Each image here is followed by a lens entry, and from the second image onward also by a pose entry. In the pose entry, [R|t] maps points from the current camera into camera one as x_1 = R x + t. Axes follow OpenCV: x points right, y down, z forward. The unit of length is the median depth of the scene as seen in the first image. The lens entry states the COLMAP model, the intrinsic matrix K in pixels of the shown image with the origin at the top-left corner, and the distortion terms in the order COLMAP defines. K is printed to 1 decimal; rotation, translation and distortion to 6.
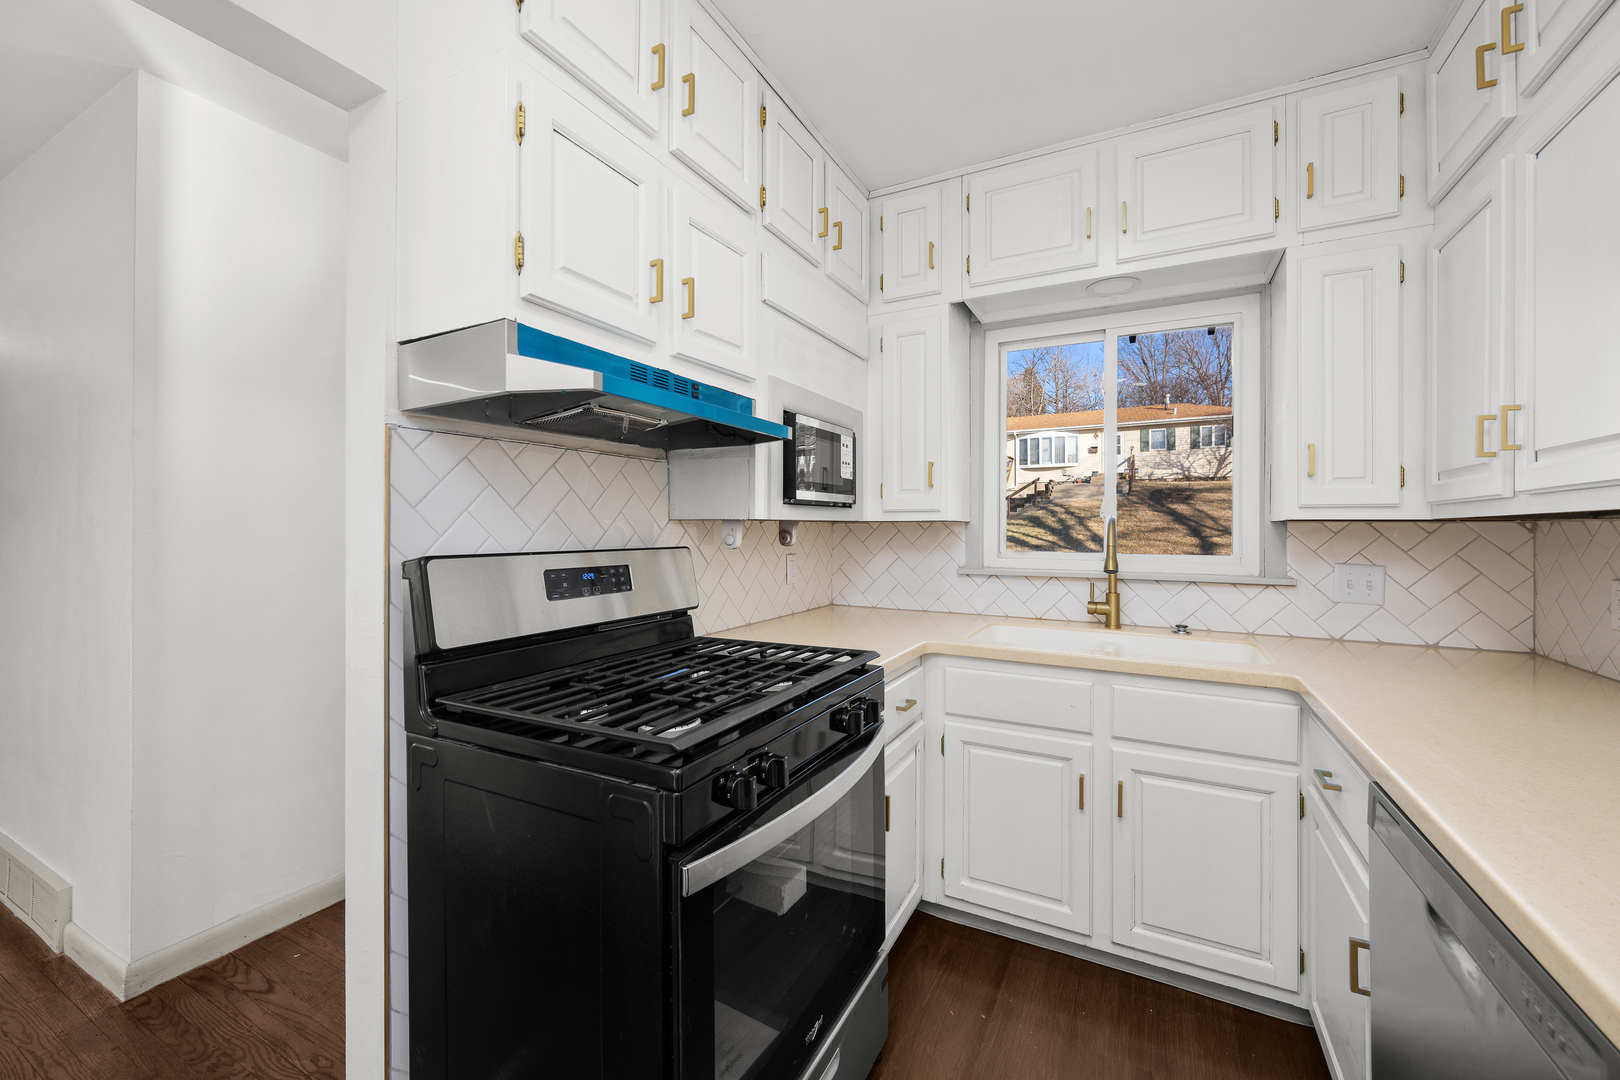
lens RADIAL K [[644.8, 0, 811.5], [0, 644.8, 523.5], [0, 0, 1]] dist [-0.001431, -0.000054]
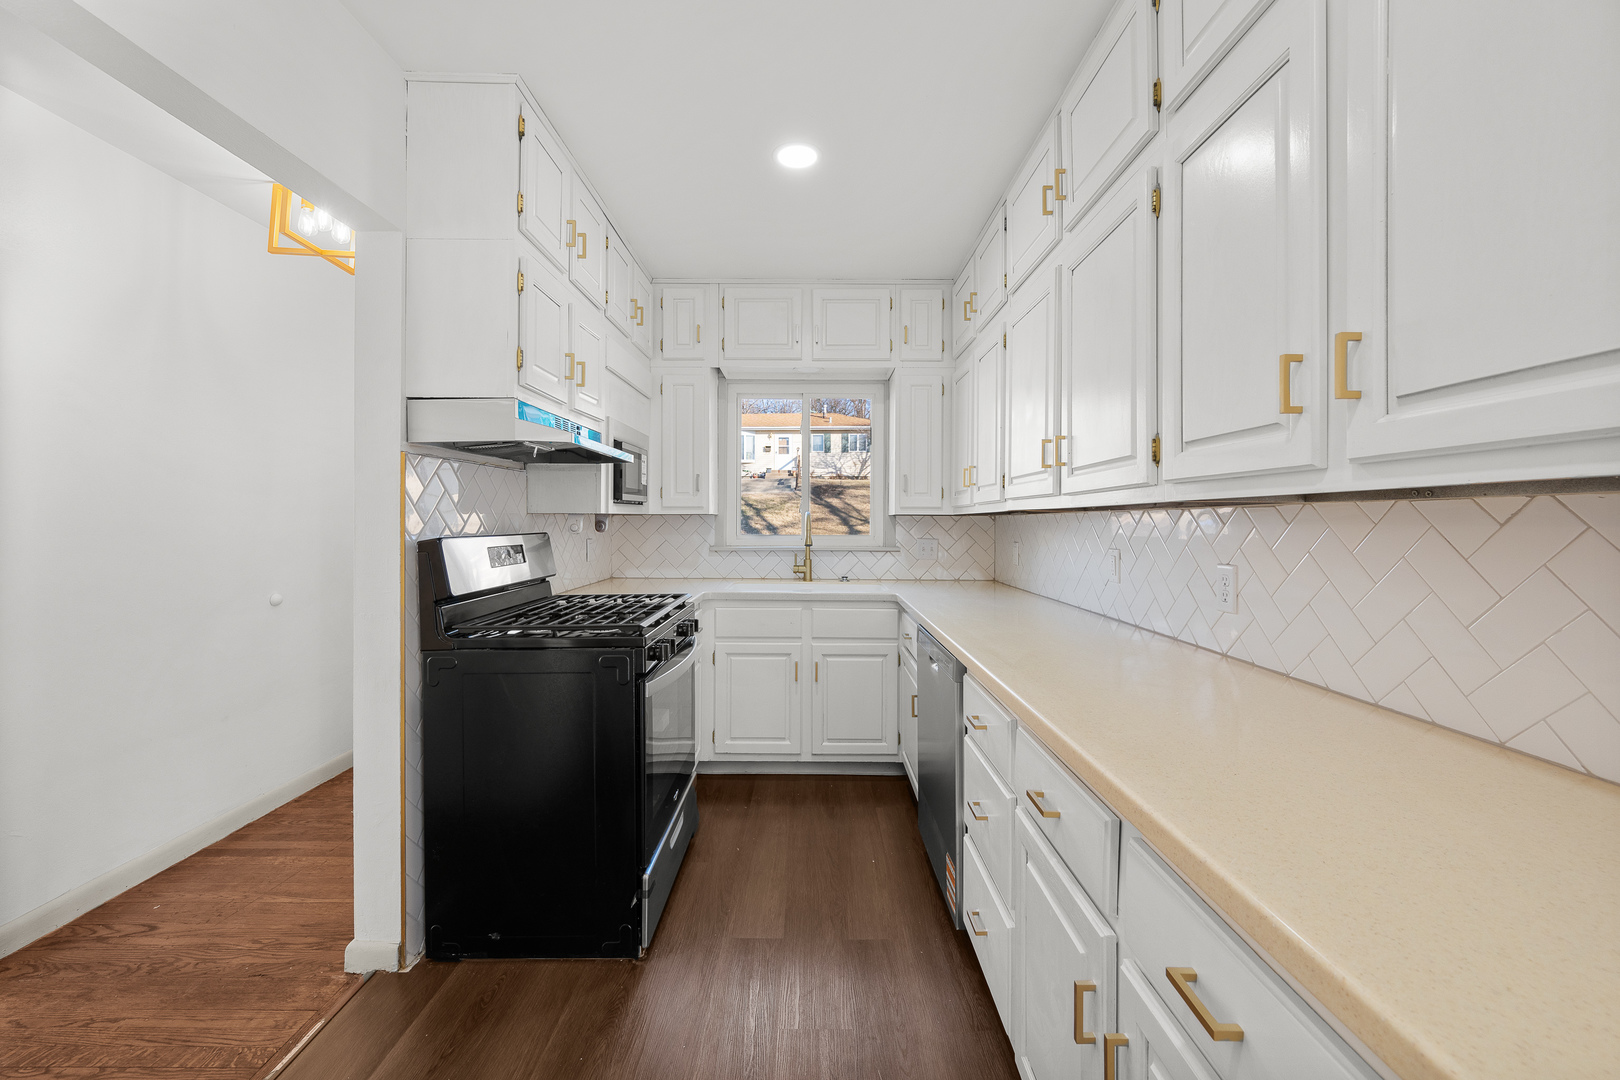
lens RADIAL K [[644.8, 0, 812.4], [0, 644.8, 522.1], [0, 0, 1]] dist [-0.001431, -0.000054]
pose [[0.883204, -0.003312, 0.468978, -0.295218], [-0.002763, 0.999921, 0.012264, -0.005531], [-0.468982, -0.012128, 0.883125, -0.454862]]
